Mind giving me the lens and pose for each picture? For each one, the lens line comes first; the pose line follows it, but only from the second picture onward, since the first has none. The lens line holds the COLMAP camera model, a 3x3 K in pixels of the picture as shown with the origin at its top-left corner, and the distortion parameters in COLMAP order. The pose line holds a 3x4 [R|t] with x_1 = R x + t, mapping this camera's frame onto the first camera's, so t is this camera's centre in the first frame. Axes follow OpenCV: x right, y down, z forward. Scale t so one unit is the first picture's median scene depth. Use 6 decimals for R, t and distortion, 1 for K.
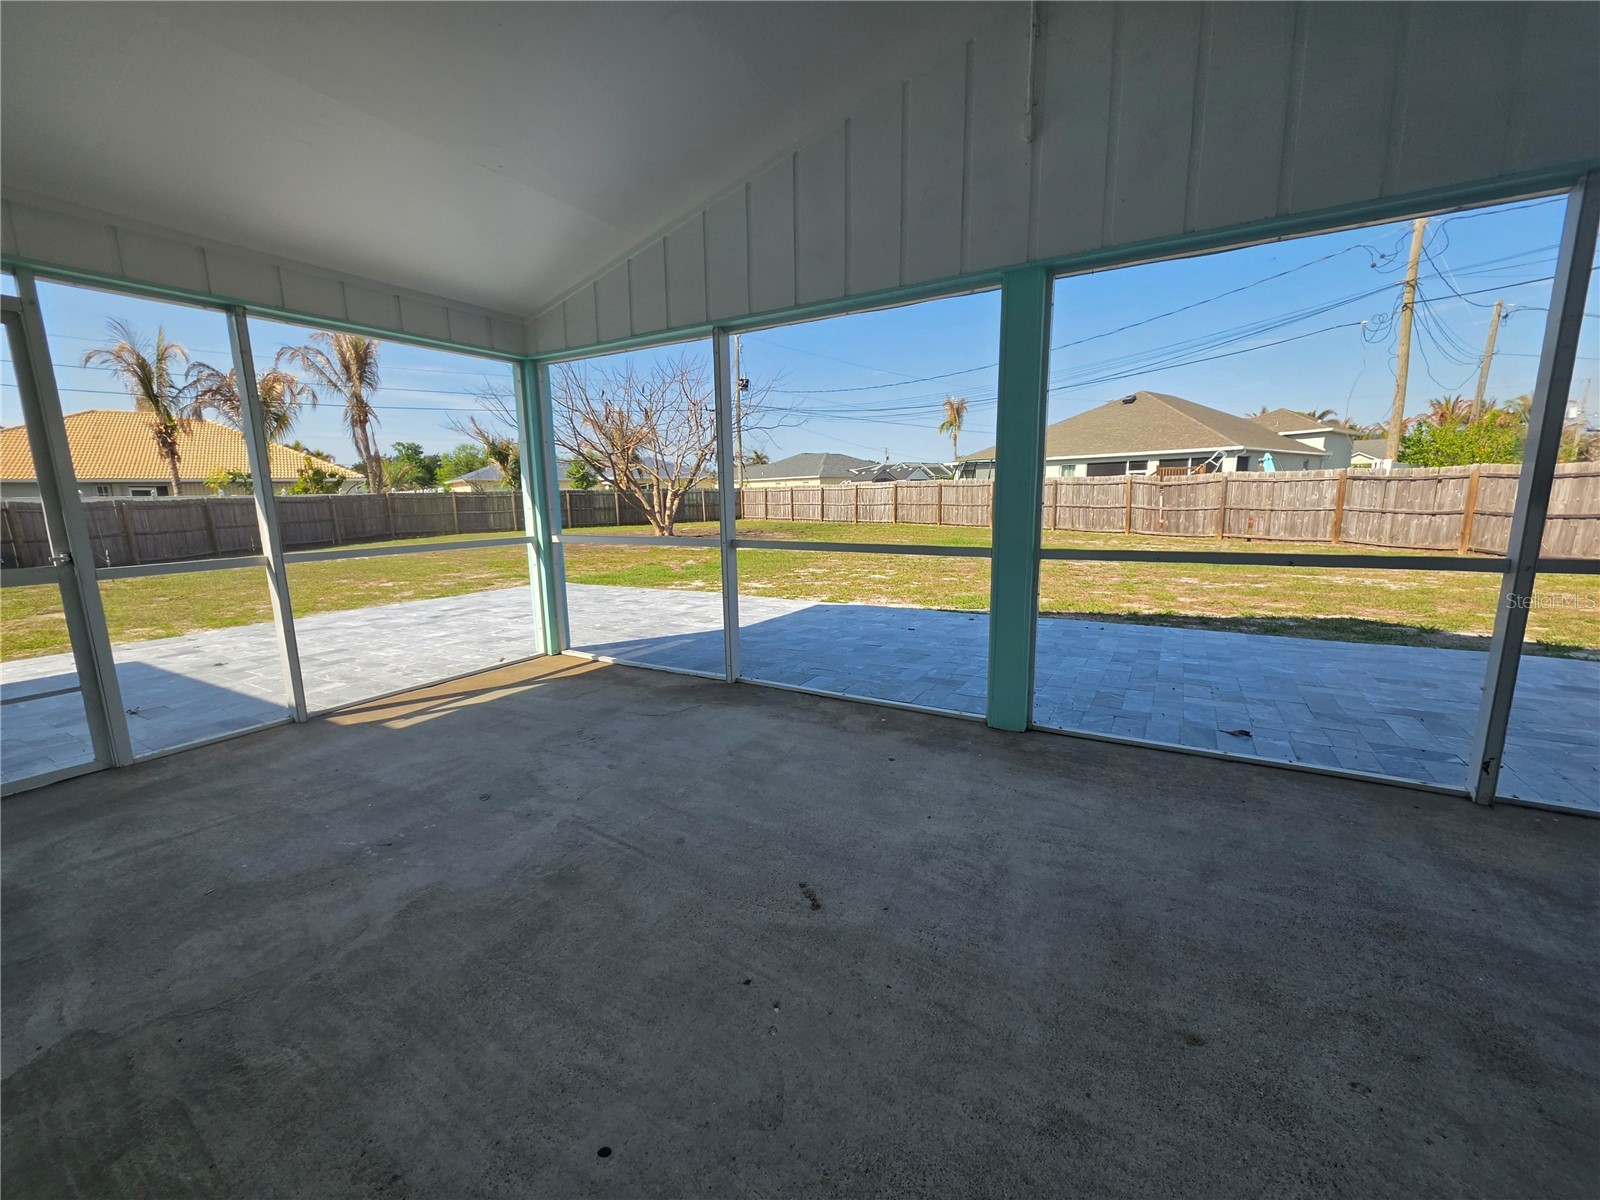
lens RADIAL K [[632.8, 0, 822.8], [0, 632.8, 600.8], [0, 0, 1]] dist [0.000768, 0.000373]
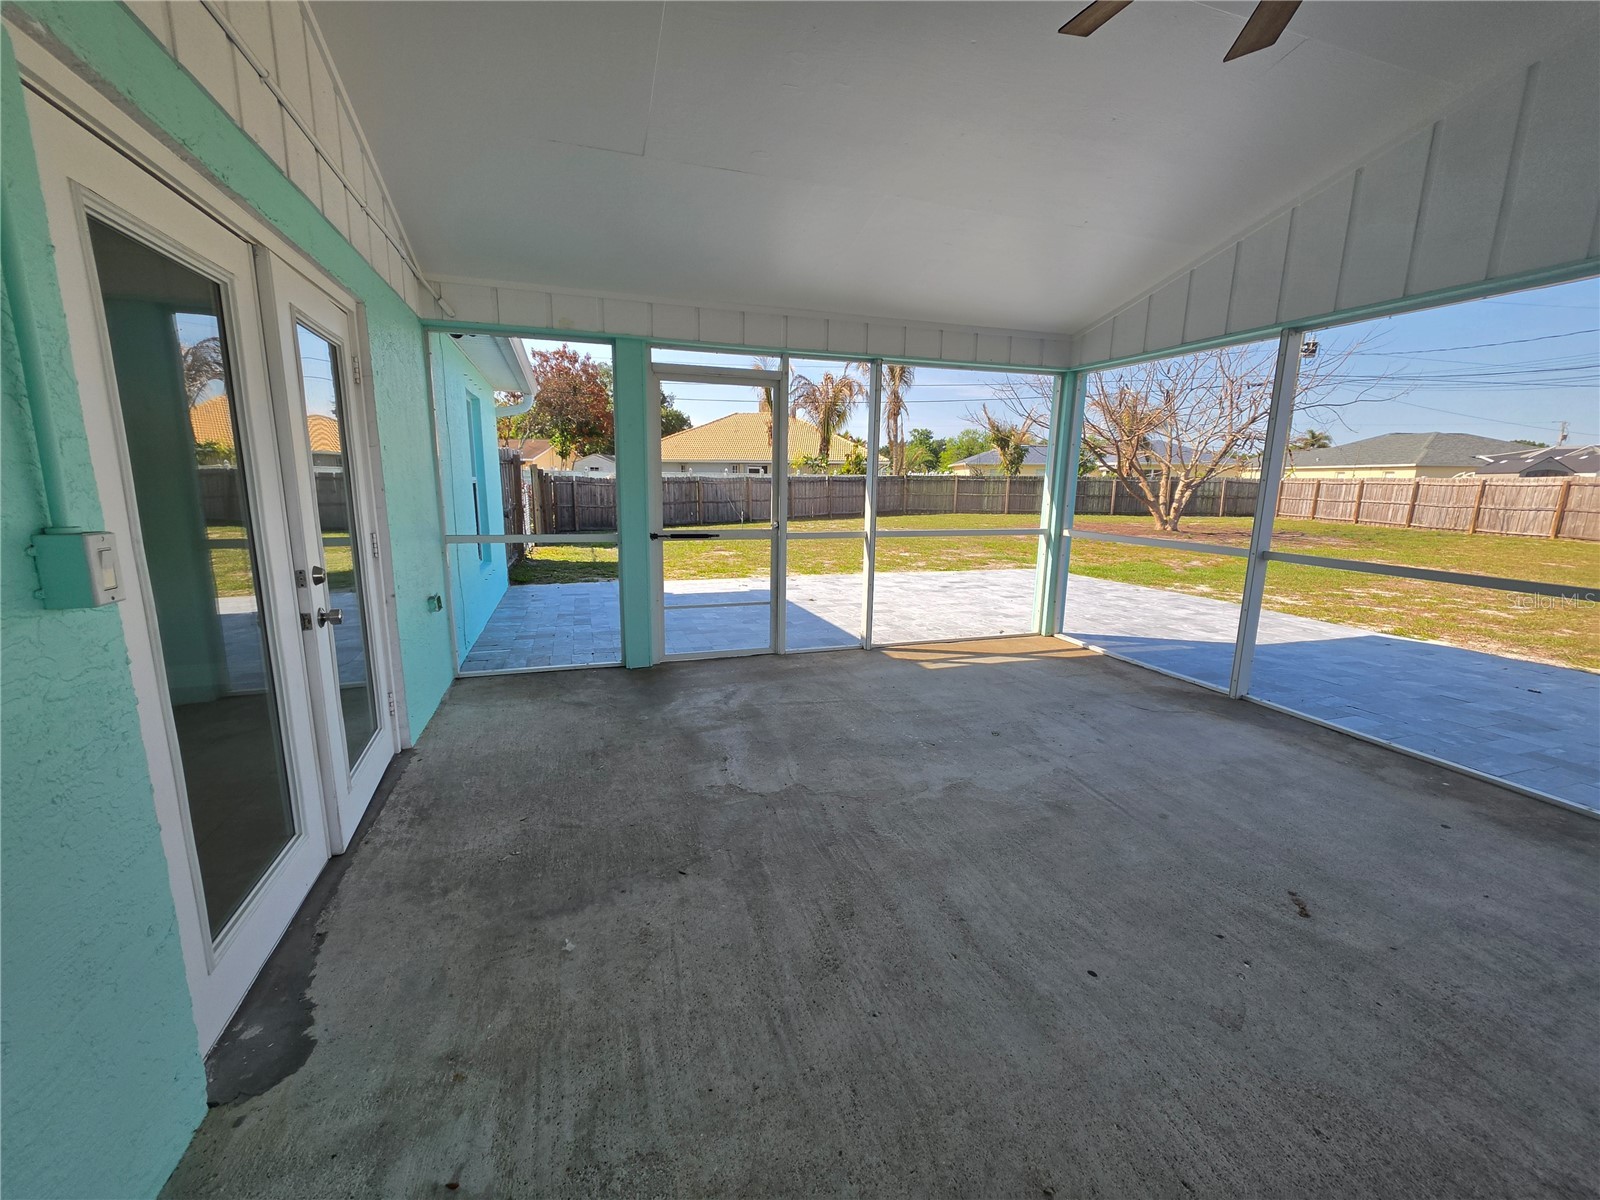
lens RADIAL K [[655.0, 0, 775.2], [0, 655.0, 600.5], [0, 0, 1]] dist [-0.000703, -0.000438]
pose [[0.716280, 0.148138, -0.681907, 0.011617], [-0.132397, 0.988307, 0.075630, -0.000266], [0.685138, 0.036110, 0.727518, -0.208734]]
